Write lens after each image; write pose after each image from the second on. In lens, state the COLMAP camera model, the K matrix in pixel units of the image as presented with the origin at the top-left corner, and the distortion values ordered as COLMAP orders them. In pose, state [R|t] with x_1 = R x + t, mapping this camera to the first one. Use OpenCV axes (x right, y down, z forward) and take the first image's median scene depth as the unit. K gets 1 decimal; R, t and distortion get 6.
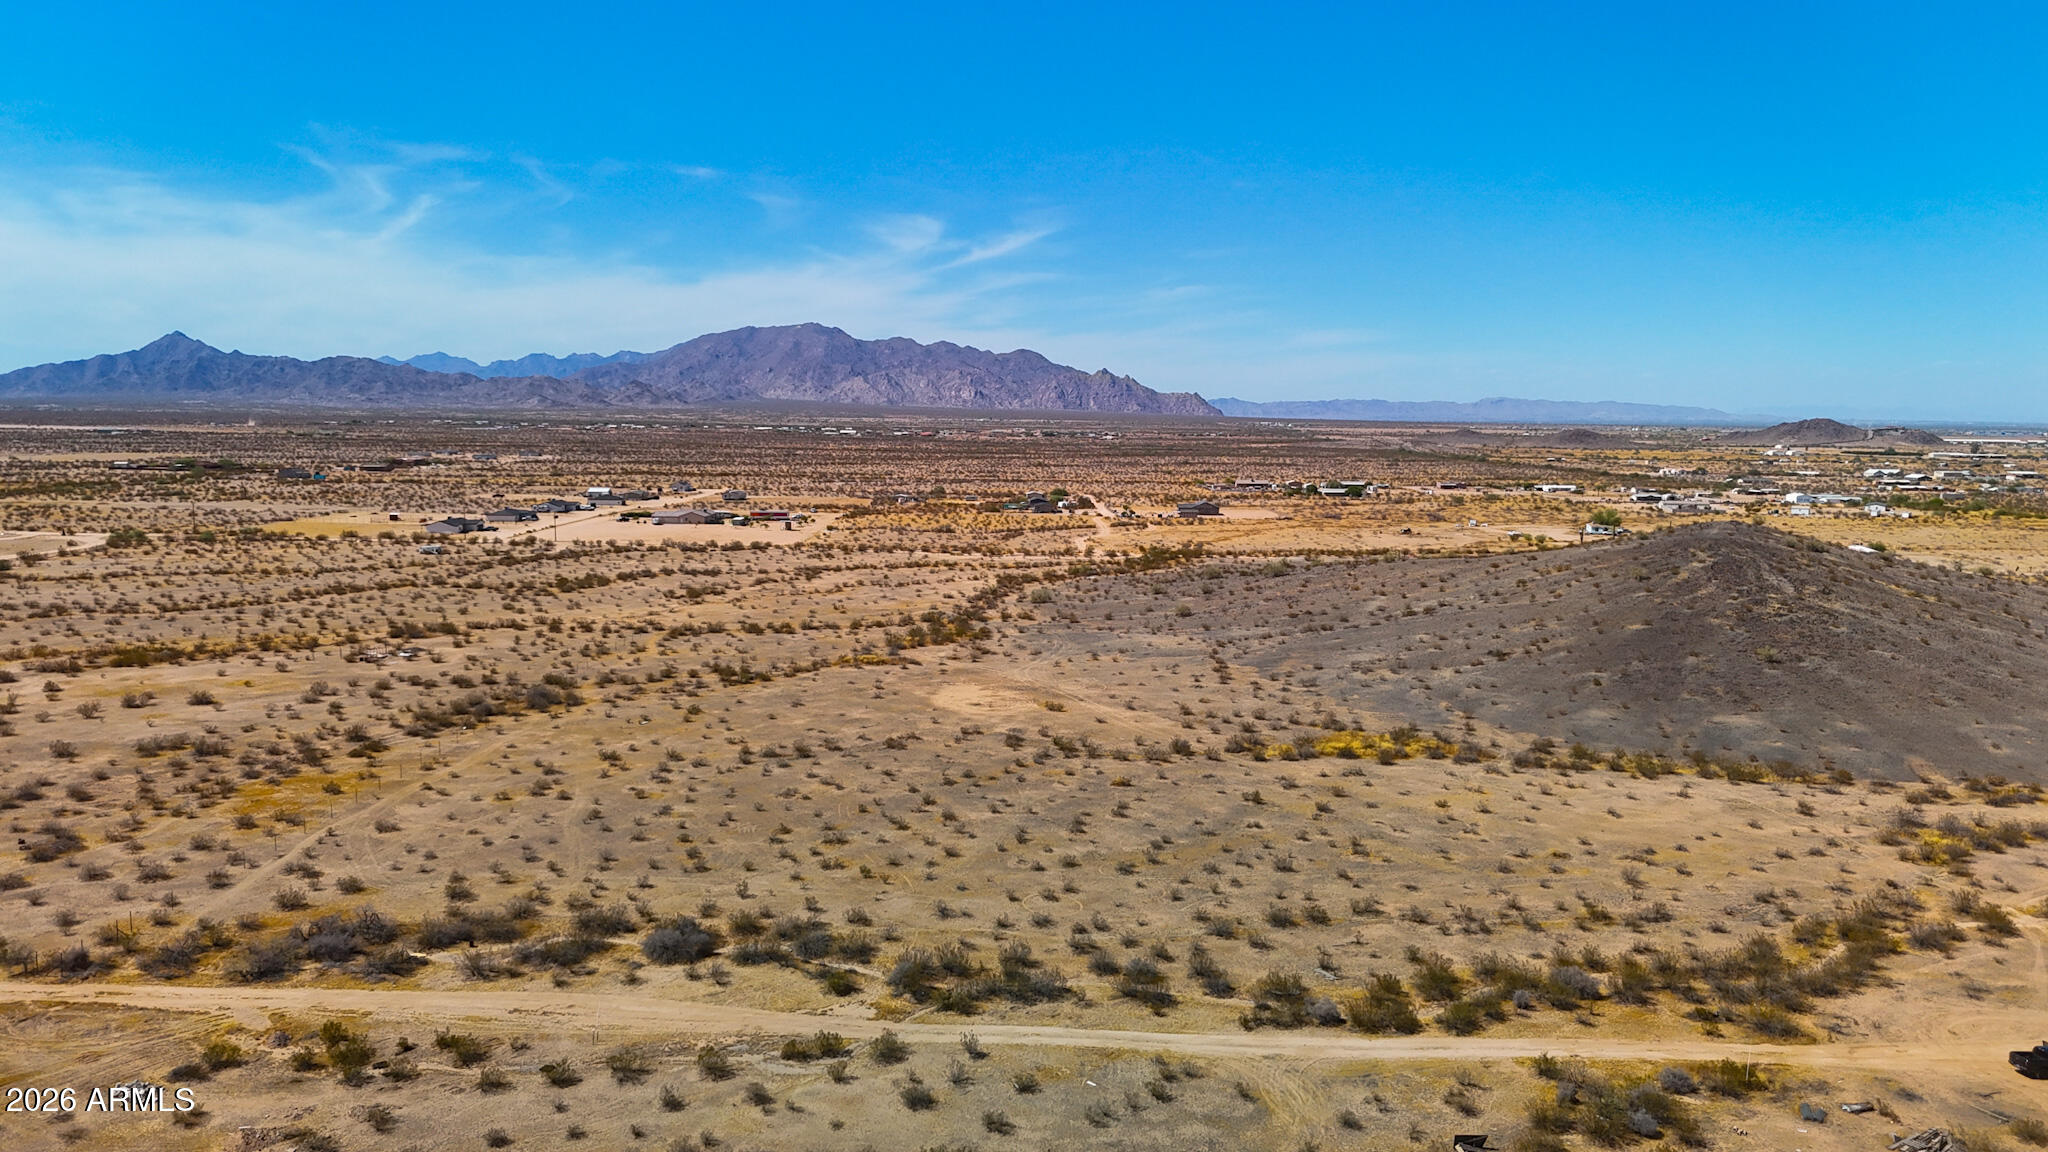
lens RADIAL K [[1515.8, 0, 1020.2], [0, 1515.8, 562.7], [0, 0, 1]] dist [0.075868, -0.073972]
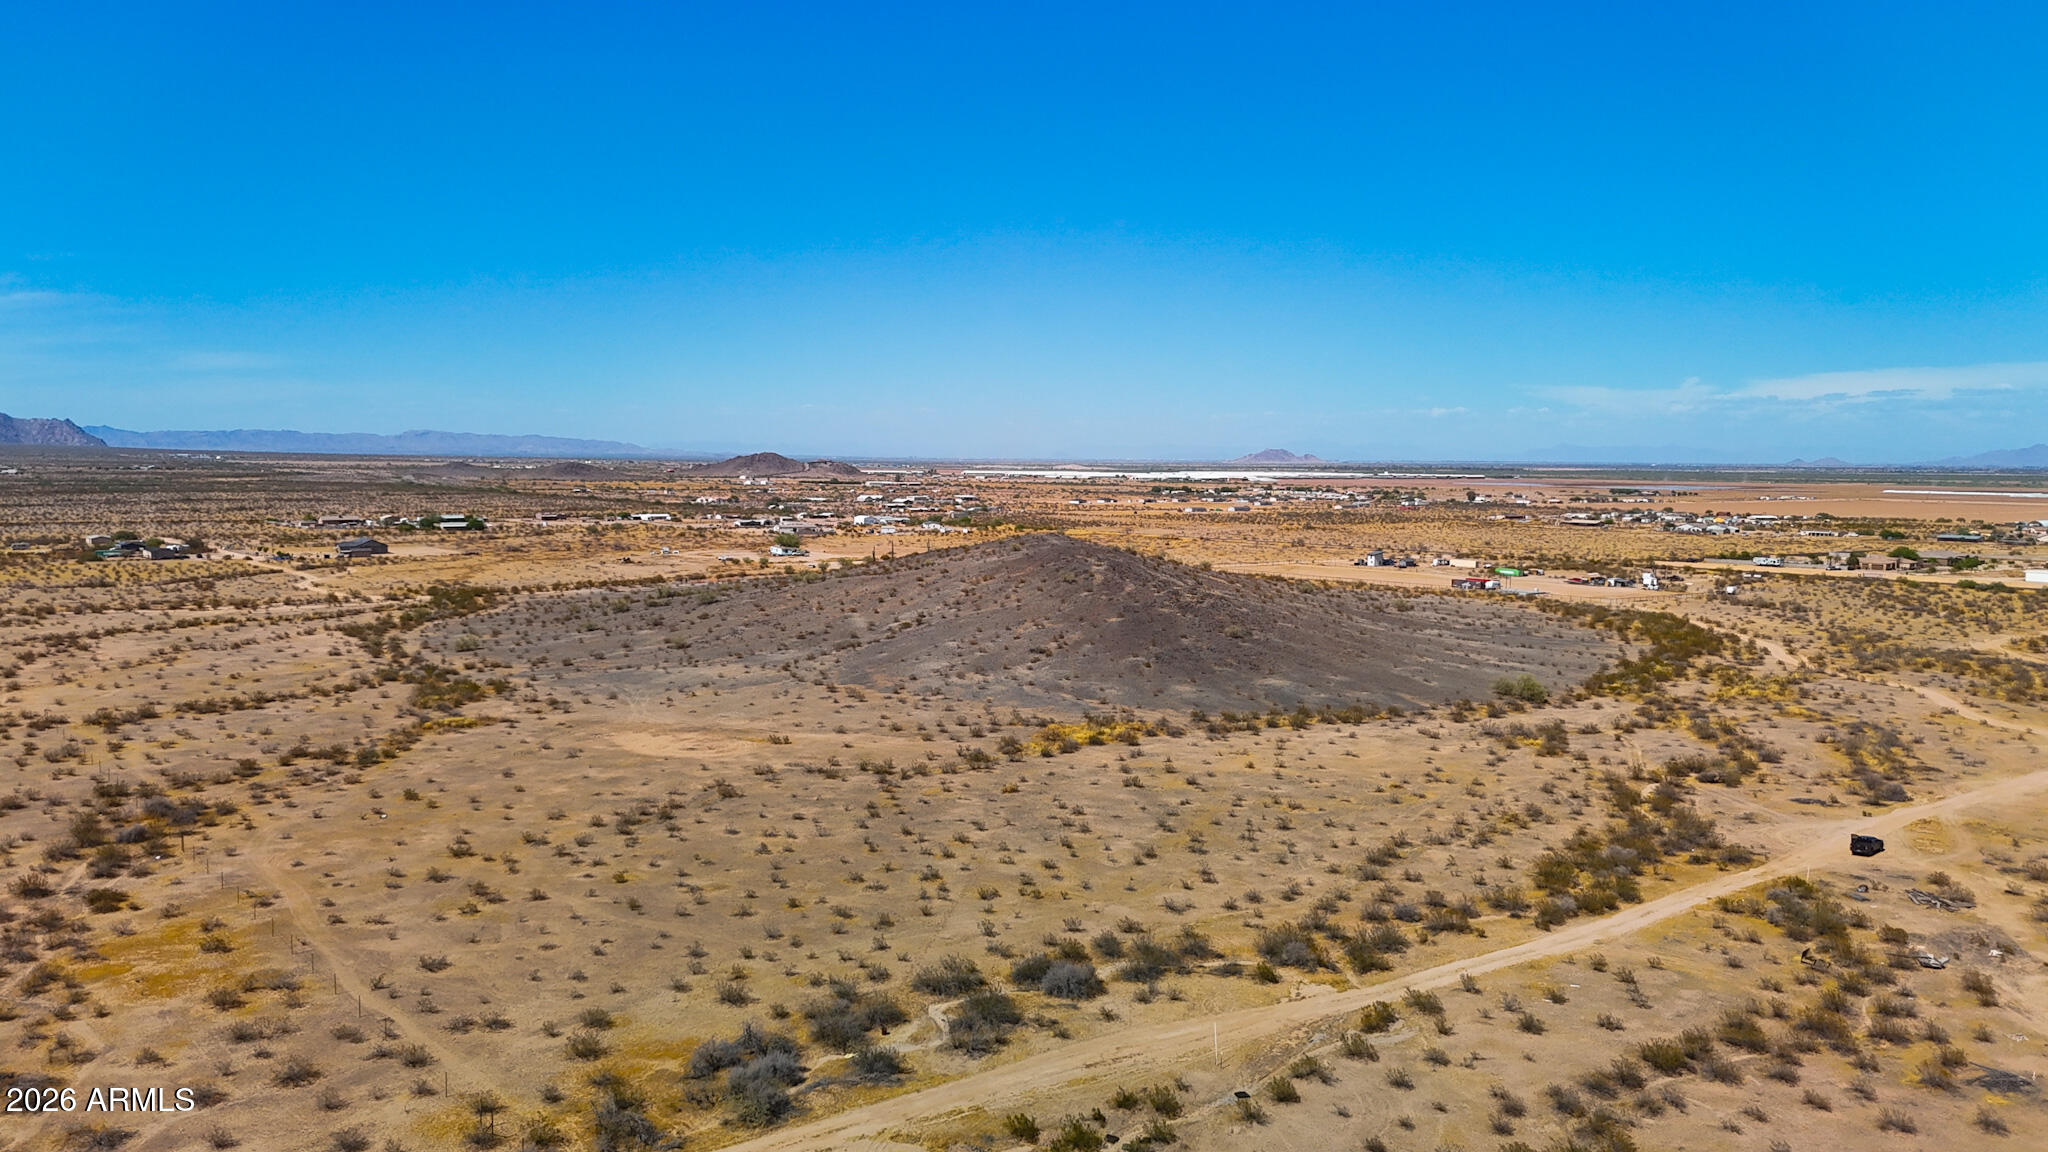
lens RADIAL K [[1515.8, 0, 1027.0], [0, 1515.8, 575.5], [0, 0, 1]] dist [0.075868, -0.073972]
pose [[0.776957, -0.051563, 0.627439, -0.504040], [0.060078, 0.998164, 0.007634, -0.006217], [-0.626681, 0.031764, 0.778629, 0.163240]]
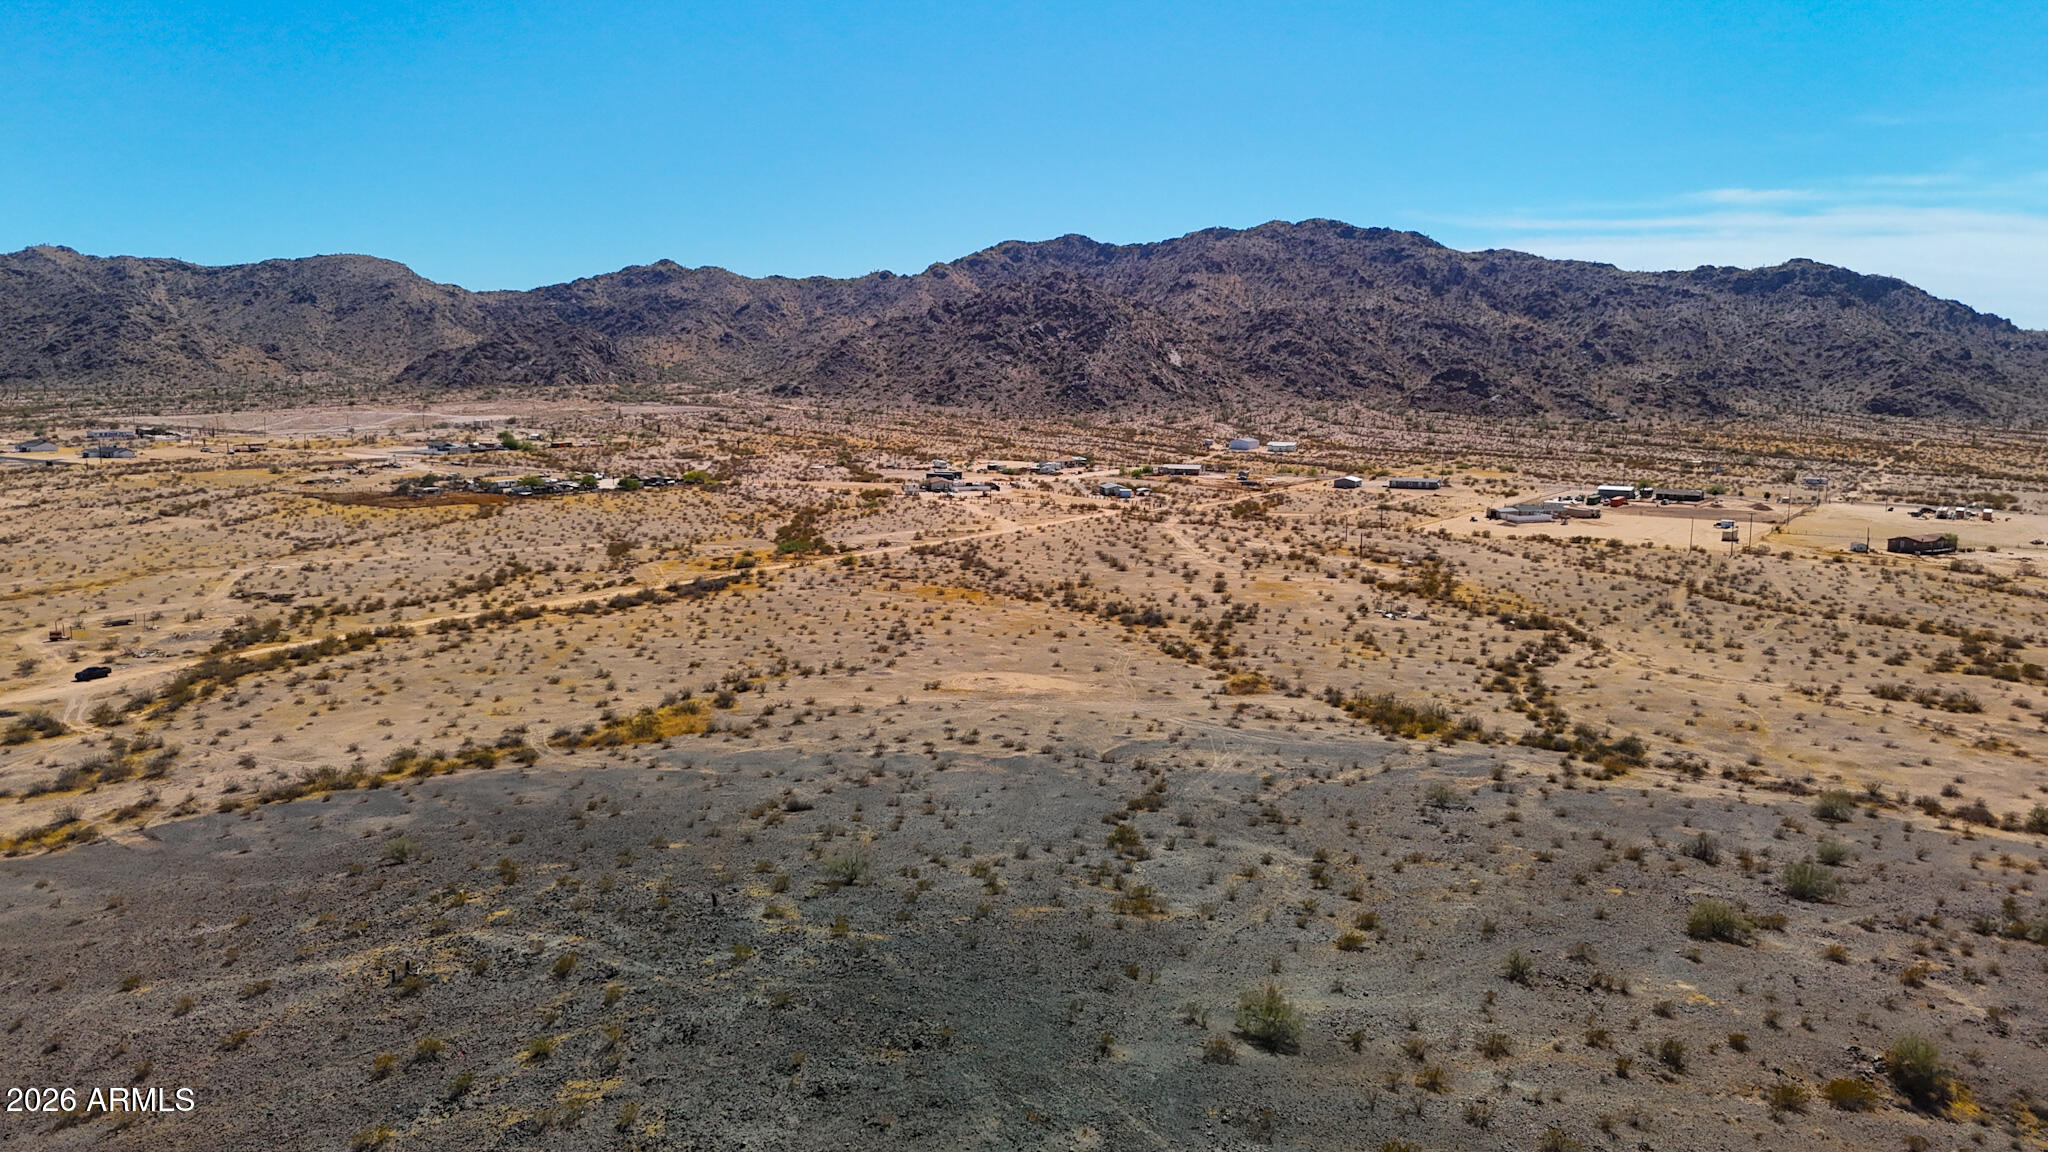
lens RADIAL K [[1515.8, 0, 1032.0], [0, 1515.8, 594.7], [0, 0, 1]] dist [0.075868, -0.073972]
pose [[-0.504454, 0.114106, -0.855865, 1.023793], [-0.103776, 0.976031, 0.191294, -0.206720], [0.857179, 0.185317, -0.480522, 1.757755]]
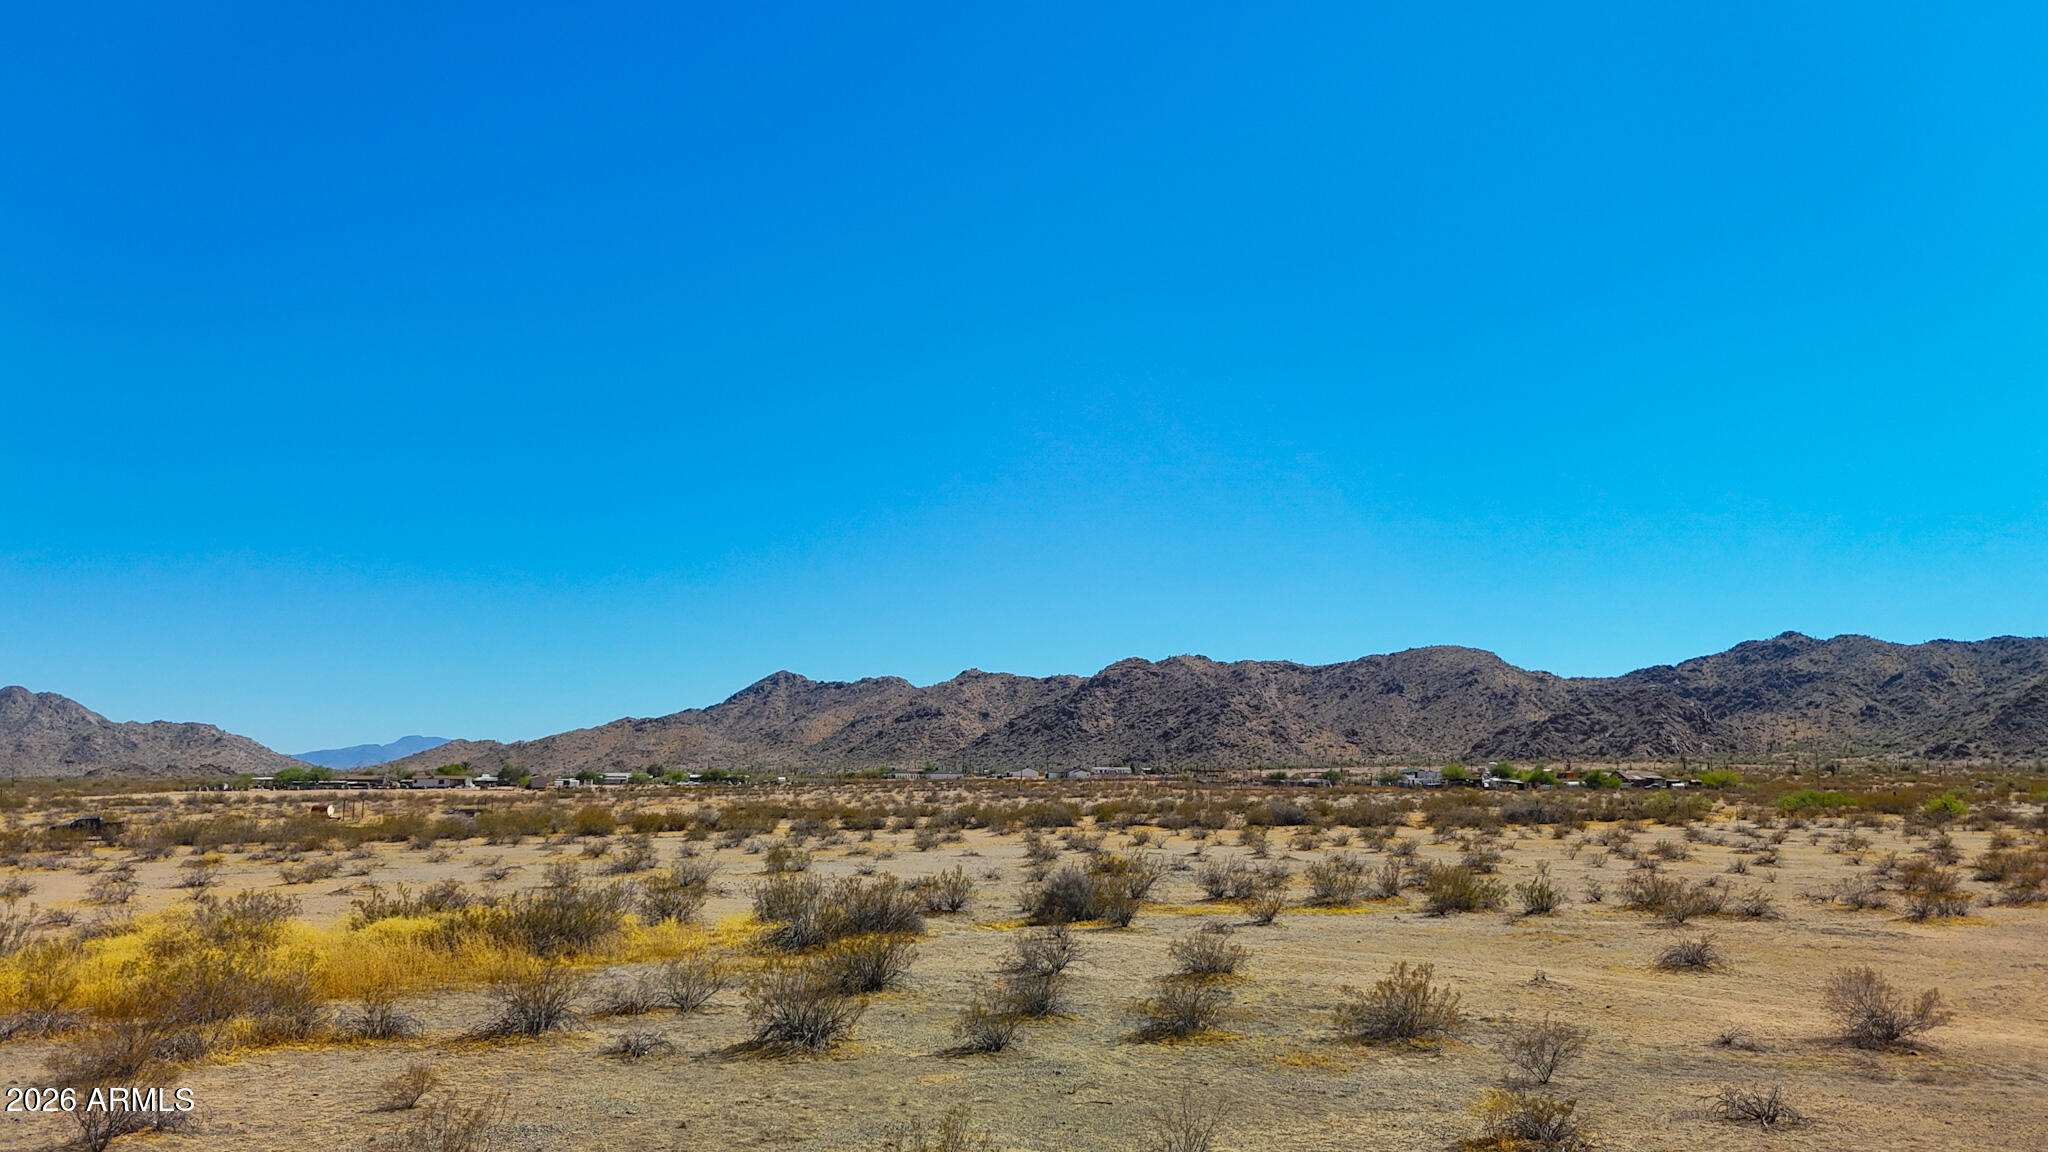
lens RADIAL K [[1515.8, 0, 1014.7], [0, 1515.8, 577.2], [0, 0, 1]] dist [0.075868, -0.073972]
pose [[-0.946937, -0.055278, -0.316631, 0.205828], [-0.044984, 0.998197, -0.039734, 0.080474], [0.318257, -0.023382, -0.947716, 1.233431]]
